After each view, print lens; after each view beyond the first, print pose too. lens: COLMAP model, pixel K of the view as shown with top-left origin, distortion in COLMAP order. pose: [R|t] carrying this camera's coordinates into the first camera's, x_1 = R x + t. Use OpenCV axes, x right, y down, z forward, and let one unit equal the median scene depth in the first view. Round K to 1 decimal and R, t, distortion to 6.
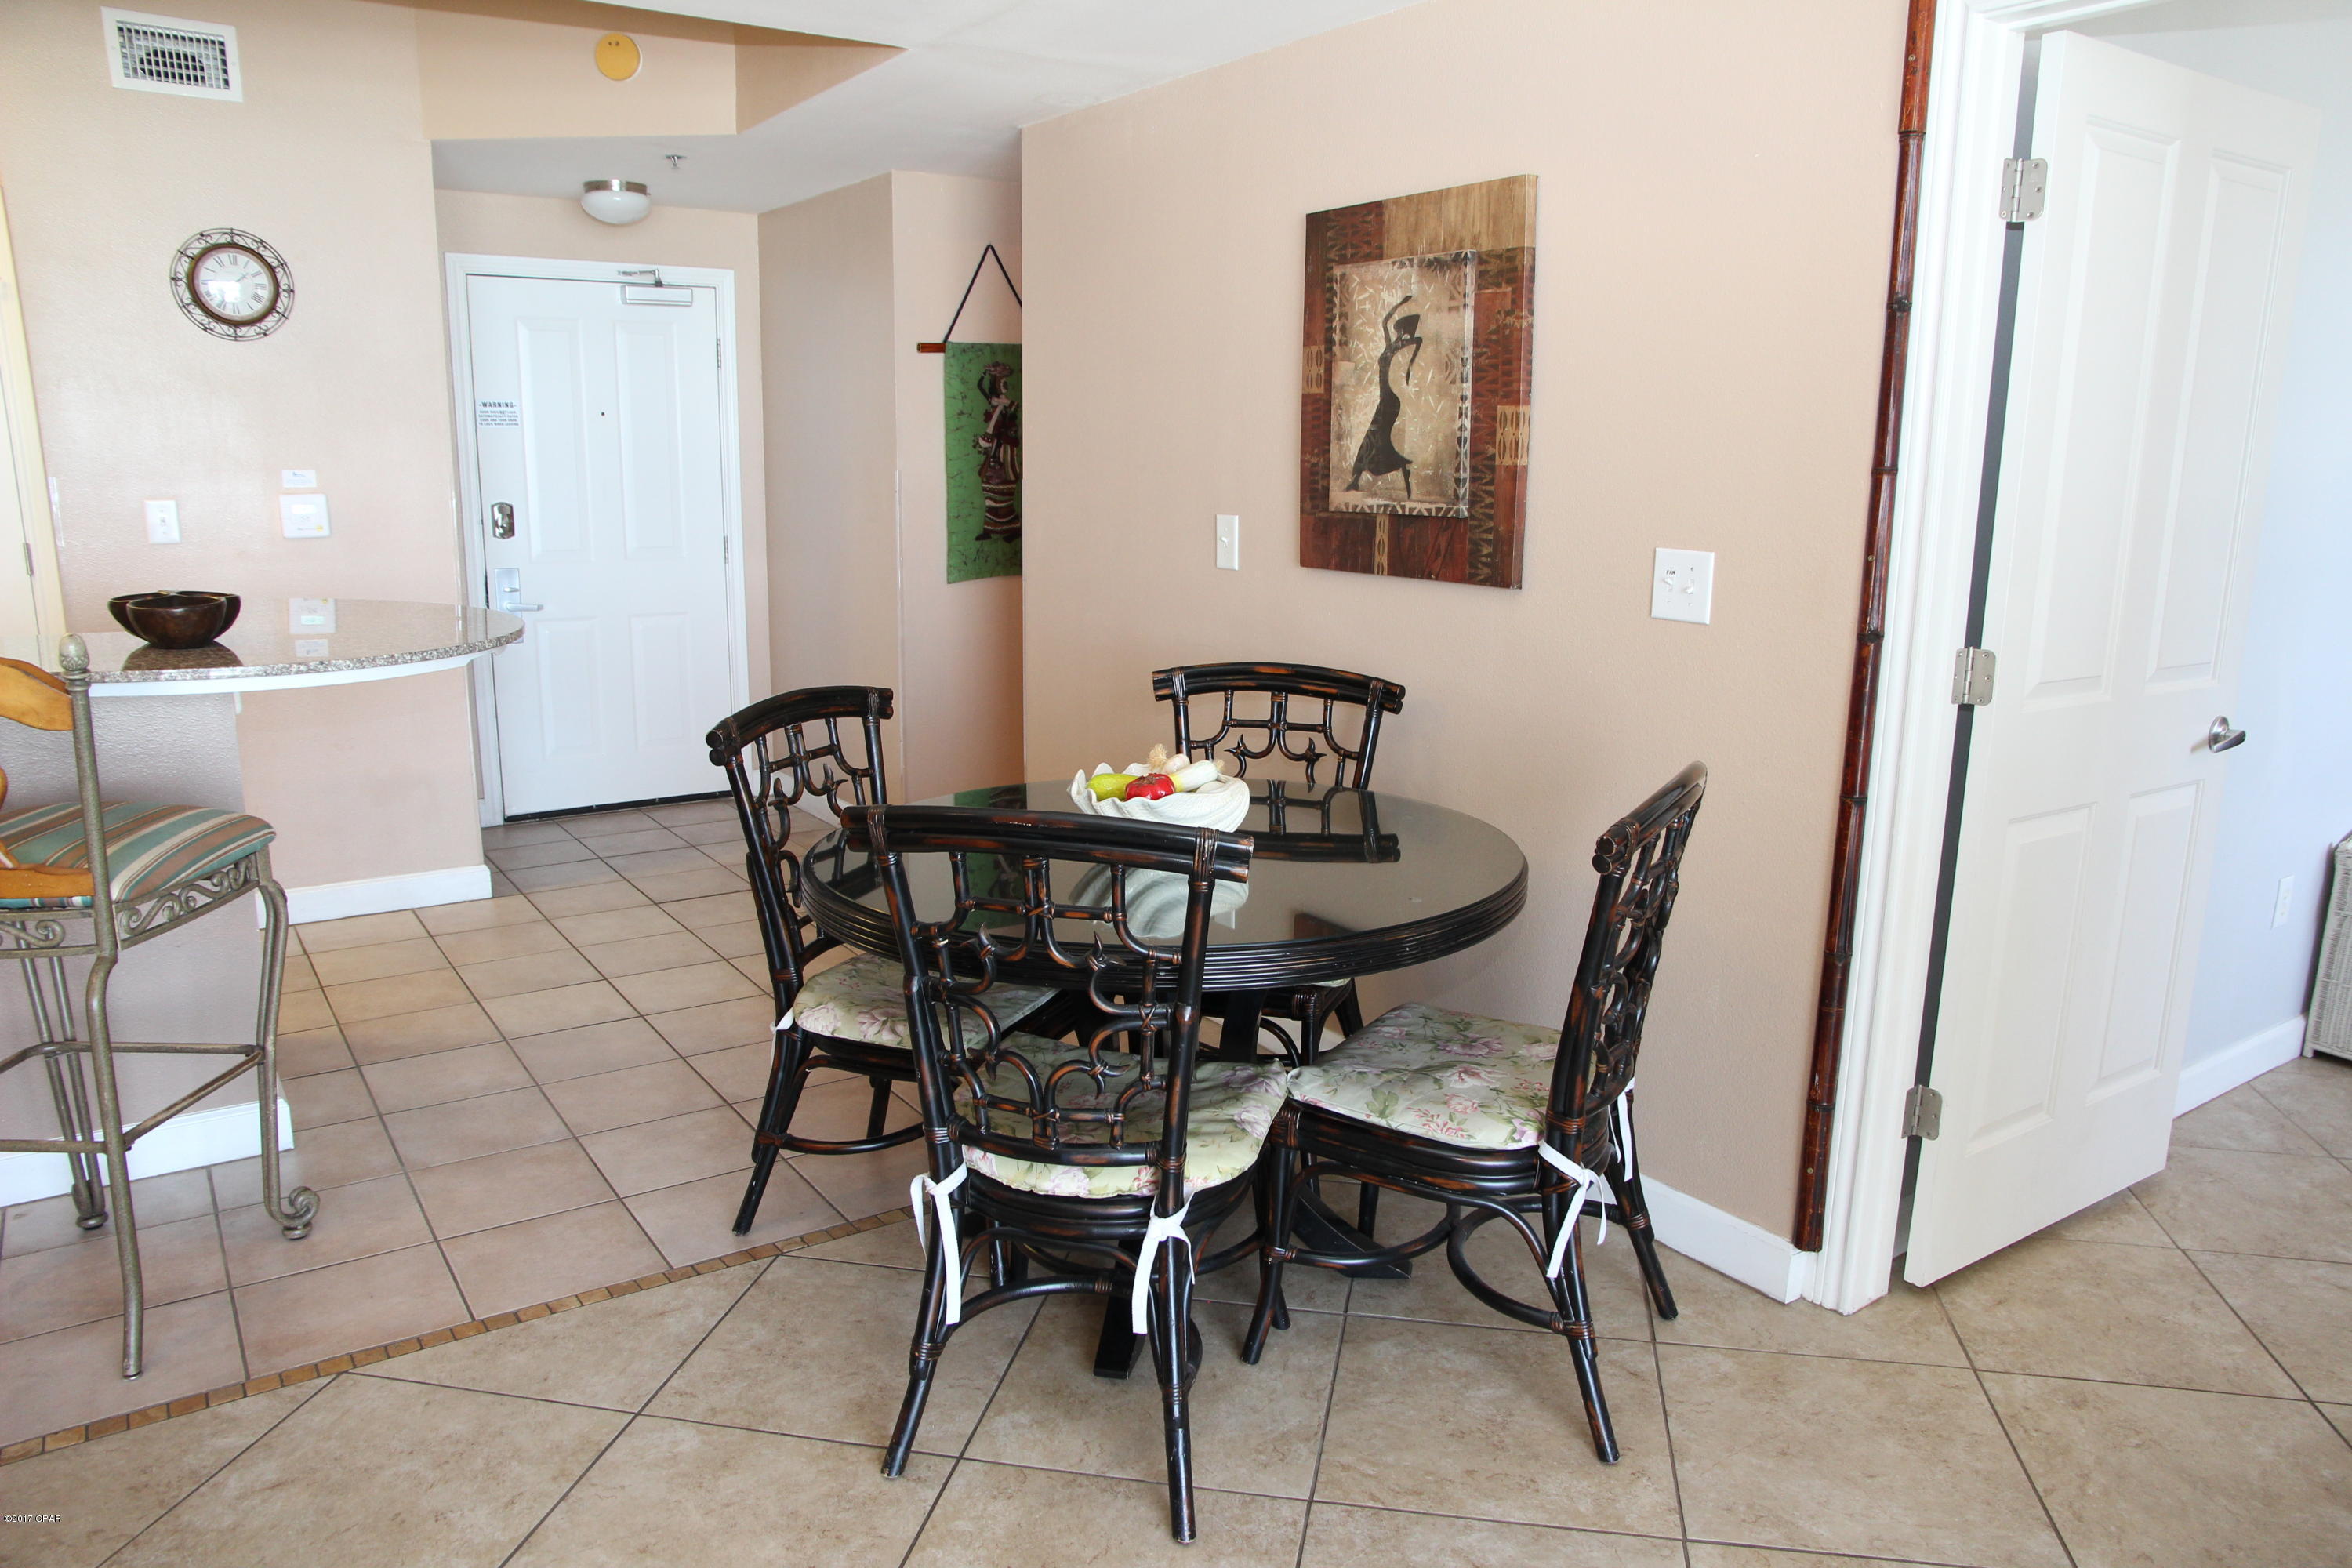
lens RADIAL K [[1630.3, 0, 1233.9], [0, 1630.3, 808.3], [0, 0, 1]] dist [-0.119643, 0.083706]
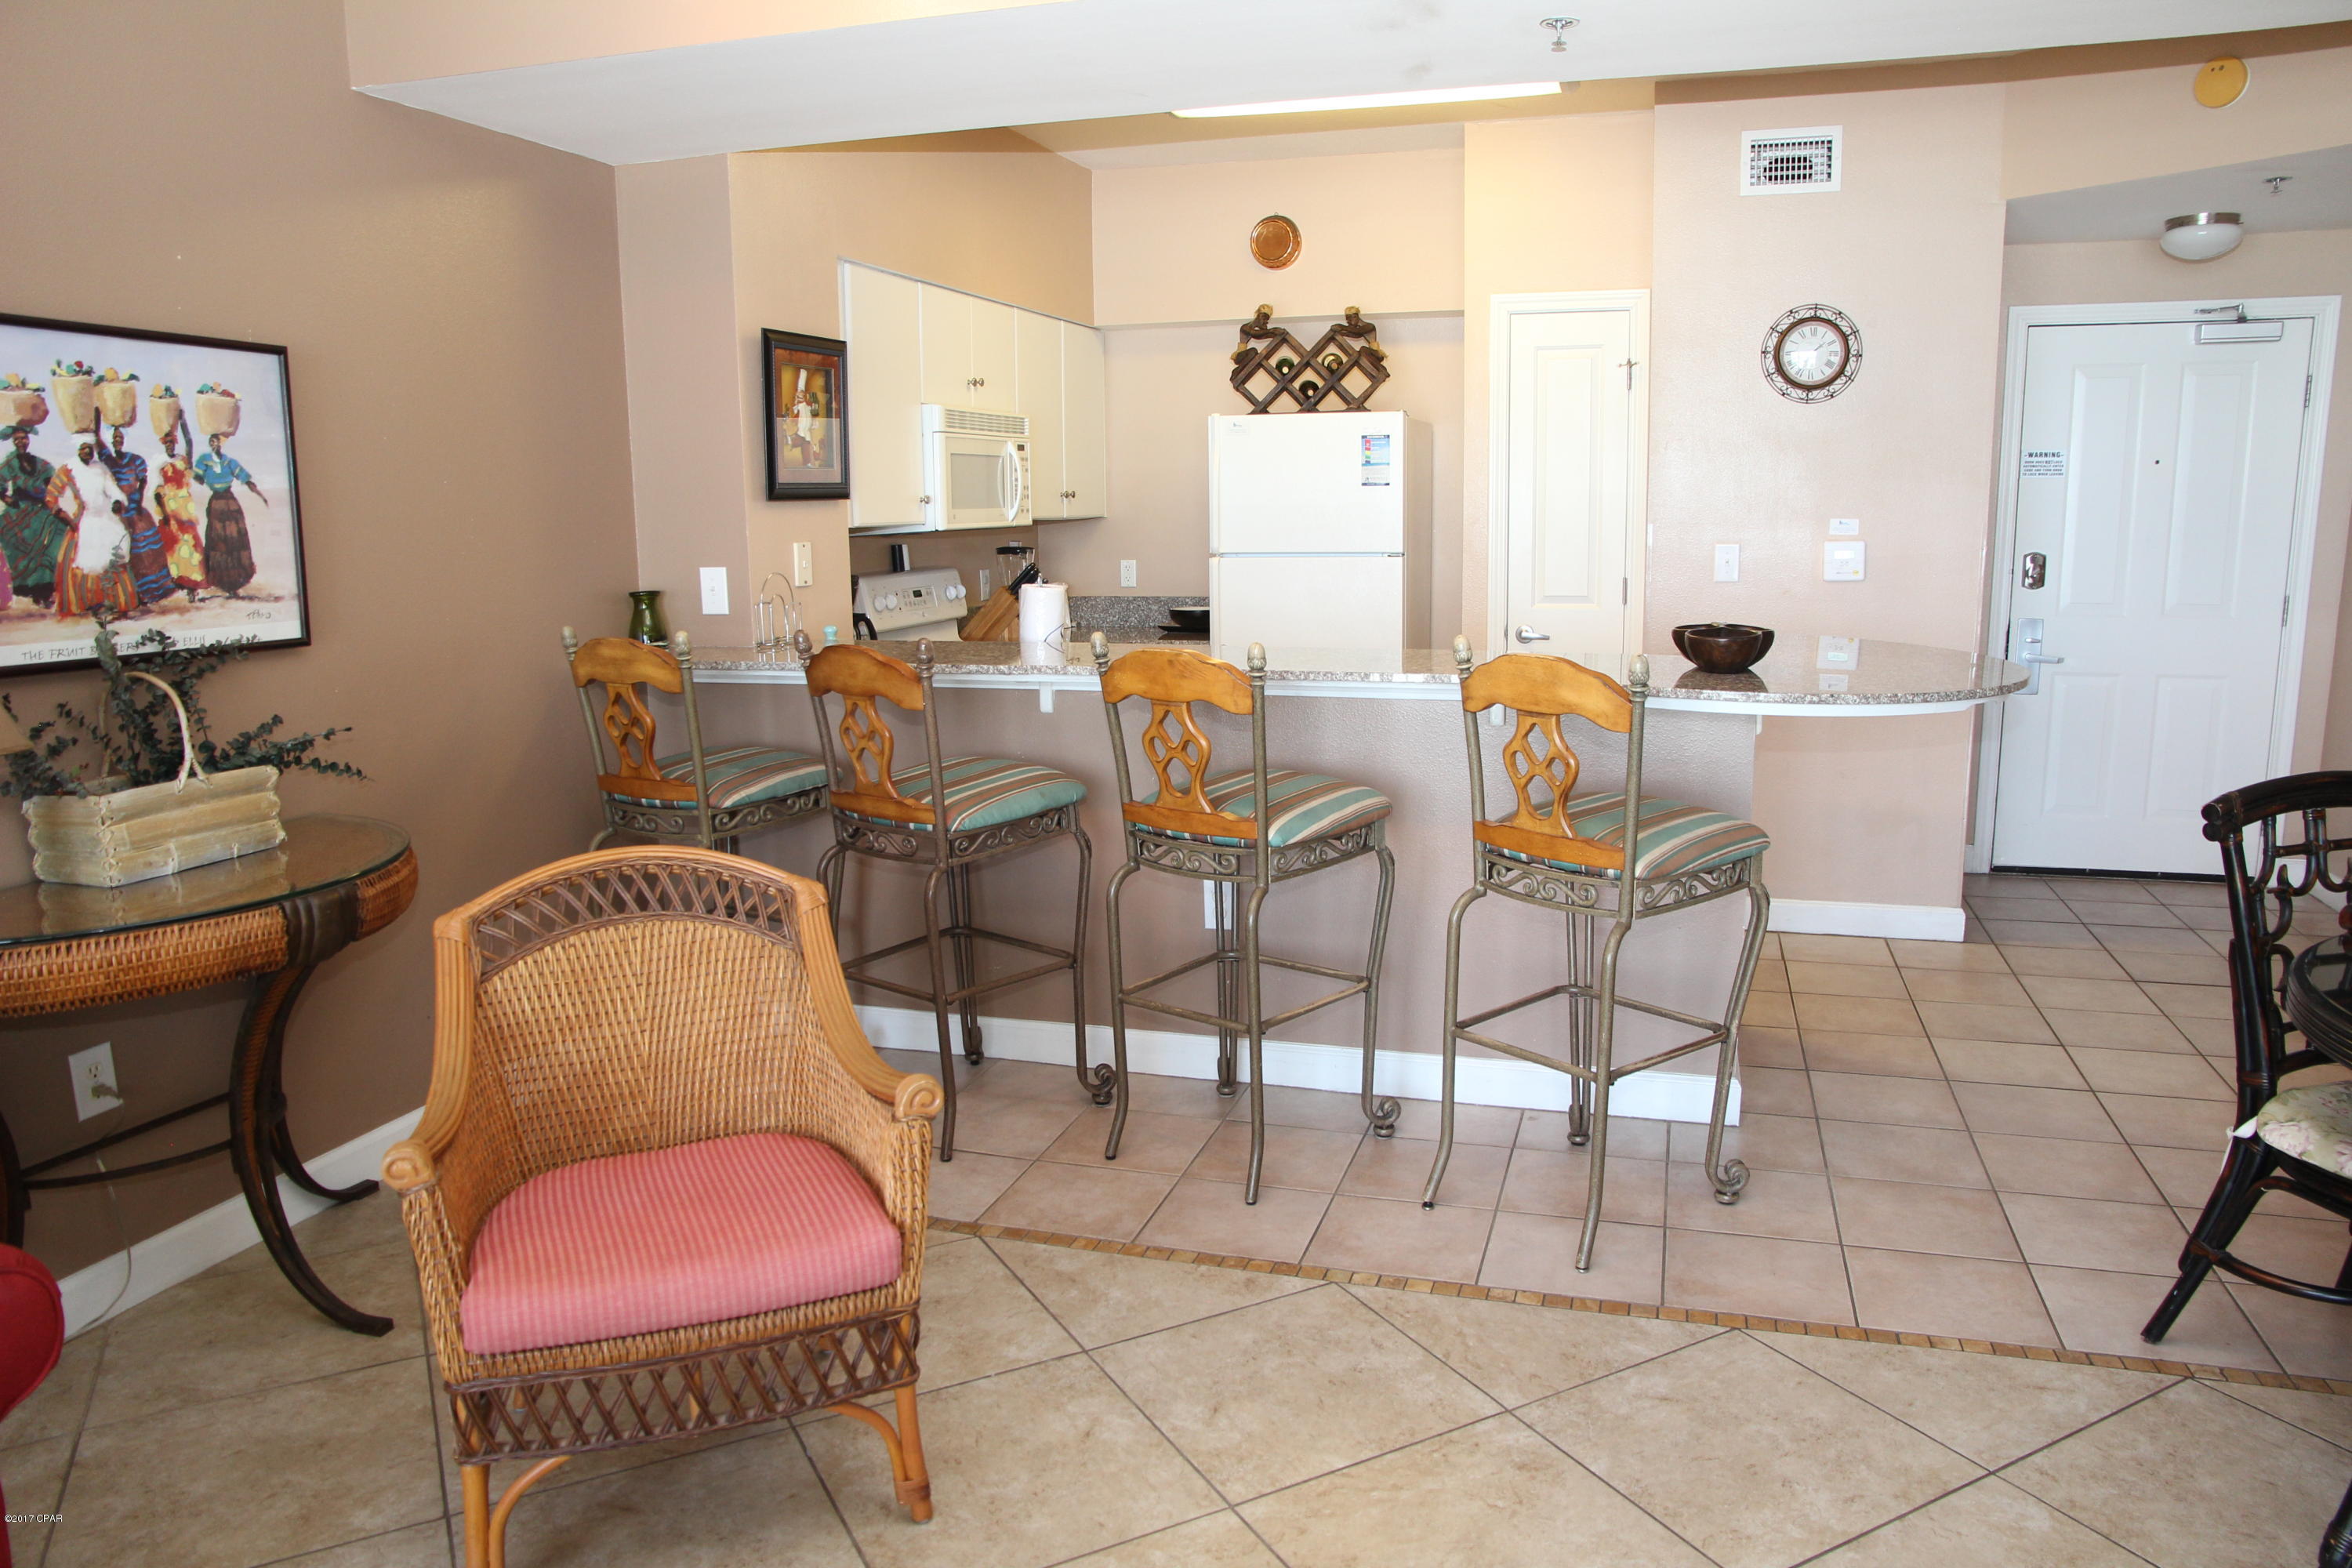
lens RADIAL K [[1619.0, 0, 1200.7], [0, 1619.0, 786.0], [0, 0, 1]] dist [-0.111825, 0.082332]
pose [[0.614364, 0.116050, -0.780442, 0.023195], [-0.149134, 0.988375, 0.029570, 0.002505], [0.774800, 0.098224, 0.624529, -0.024150]]
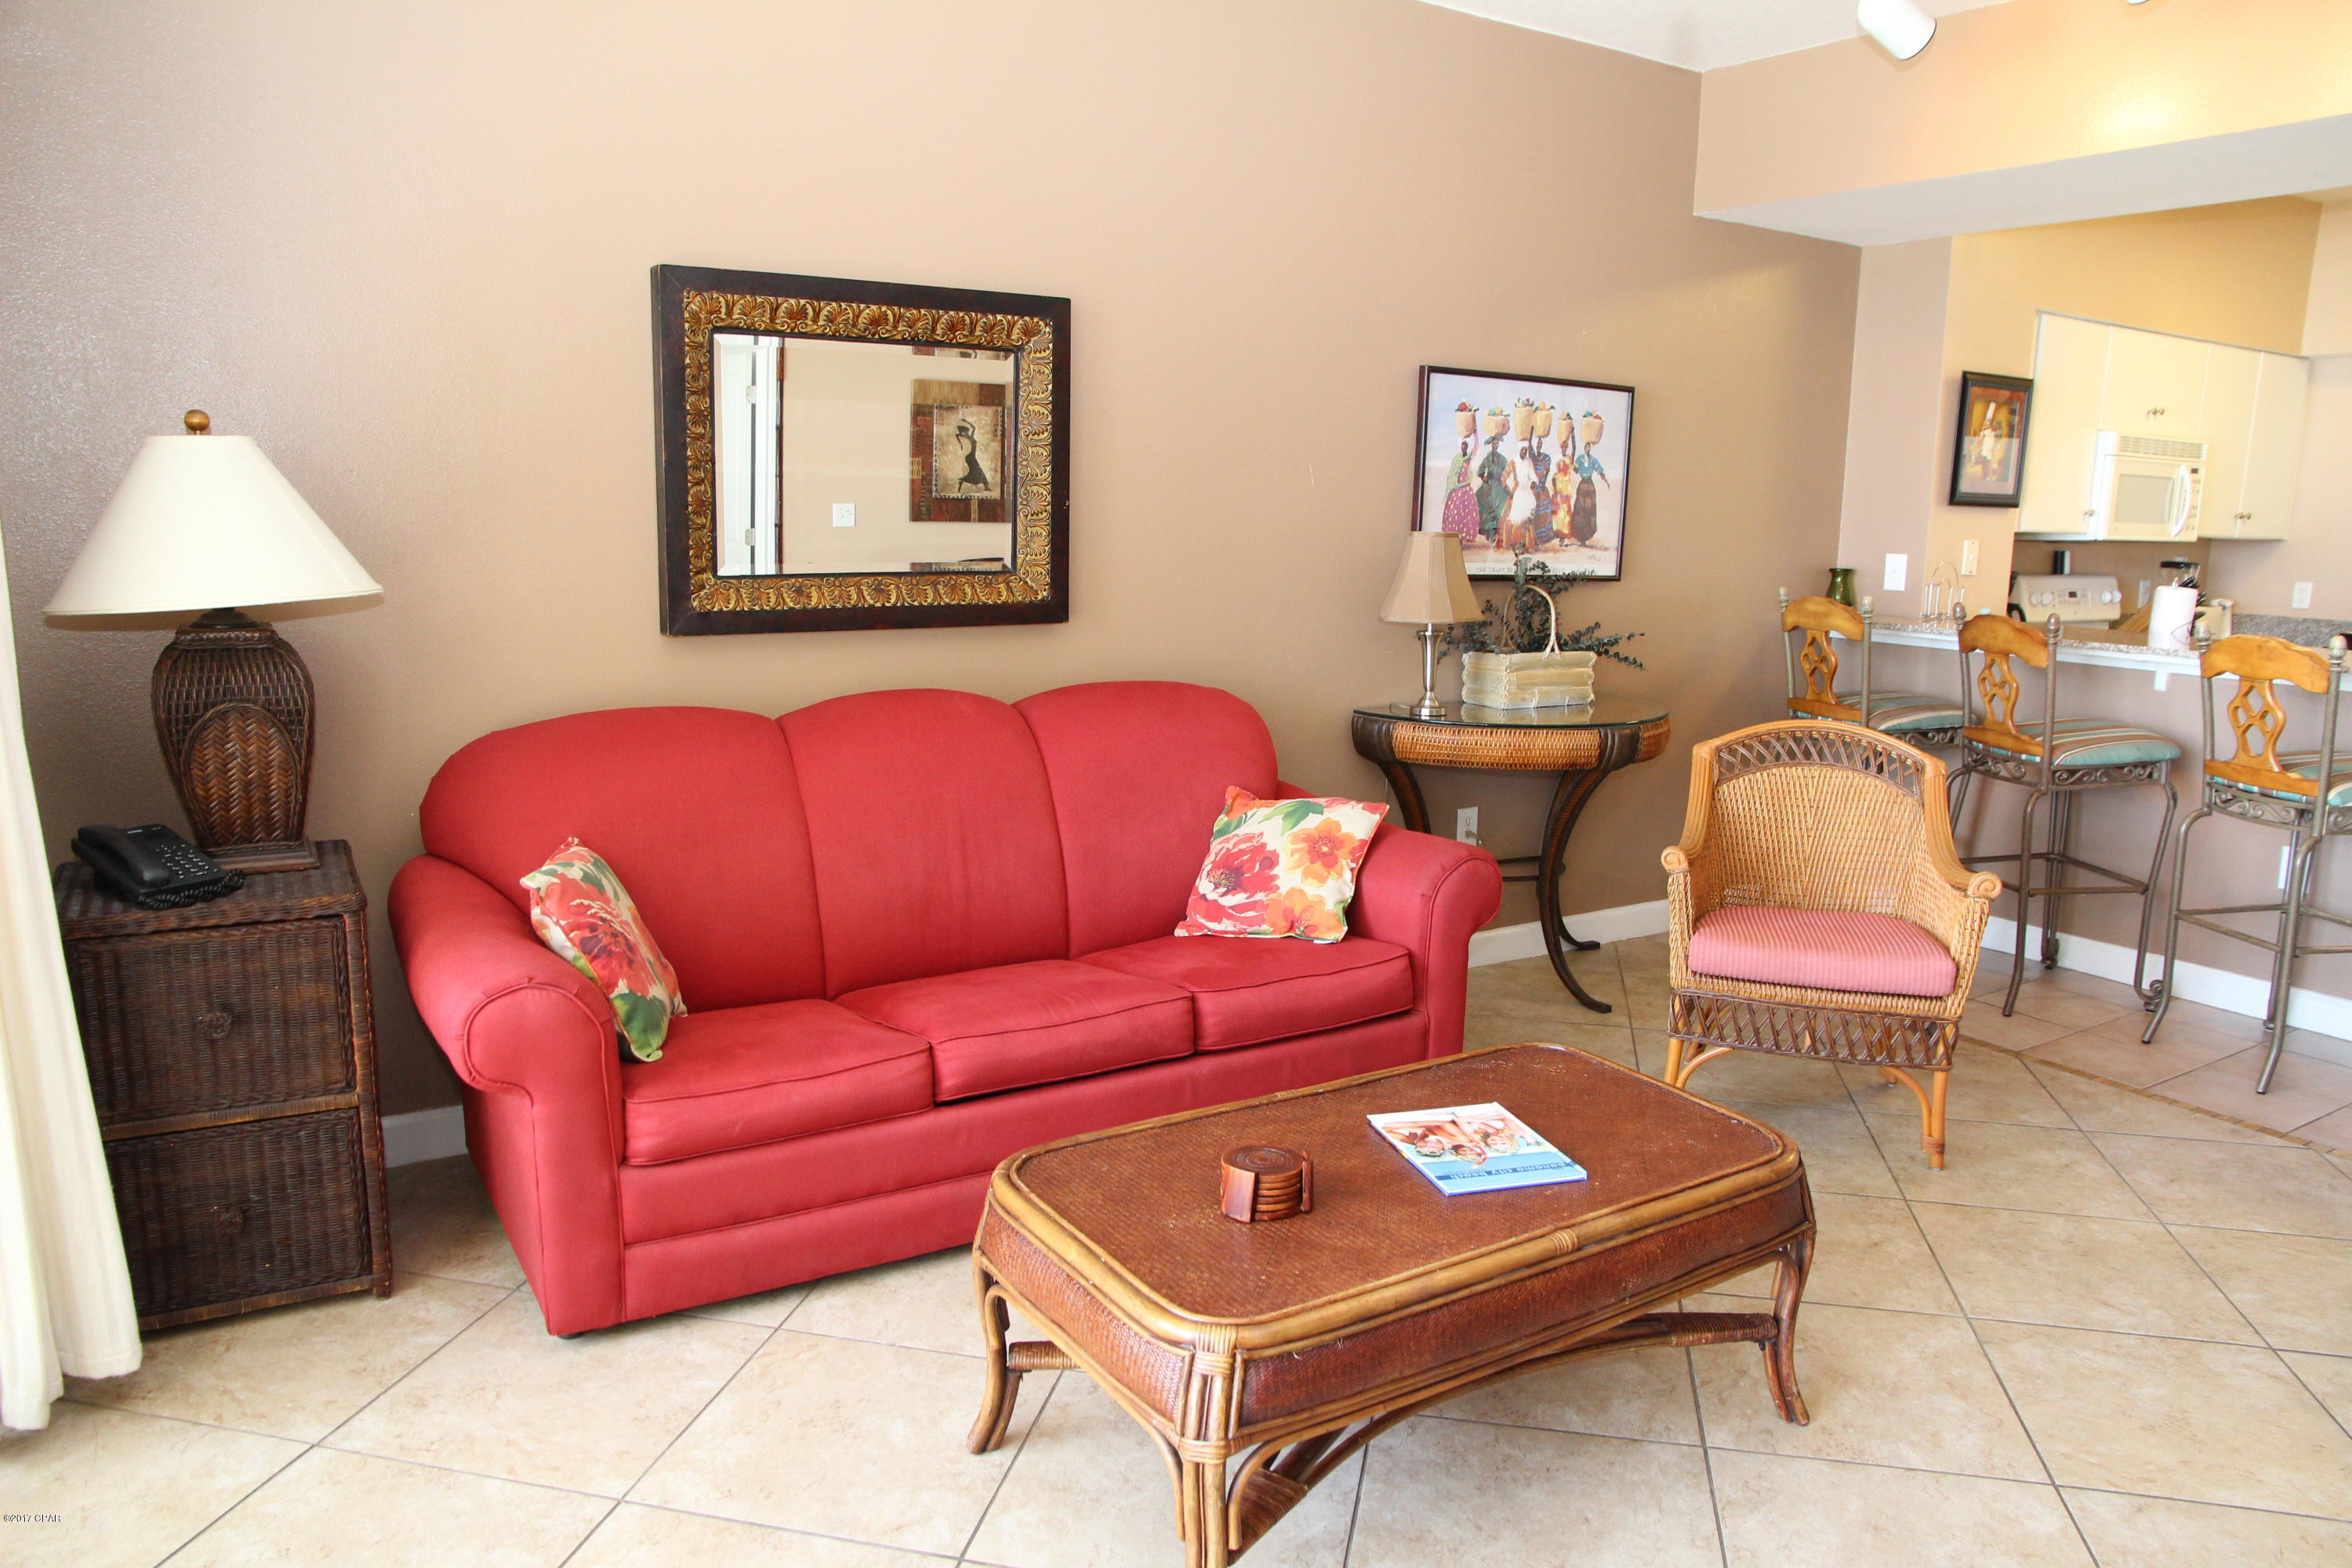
lens RADIAL K [[1619.0, 0, 1200.7], [0, 1619.0, 786.0], [0, 0, 1]] dist [-0.111825, 0.082332]
pose [[-0.036283, 0.162657, -0.986015, 0.773624], [-0.239324, 0.956540, 0.166601, 0.093142], [0.970262, 0.242022, 0.004221, -0.320951]]
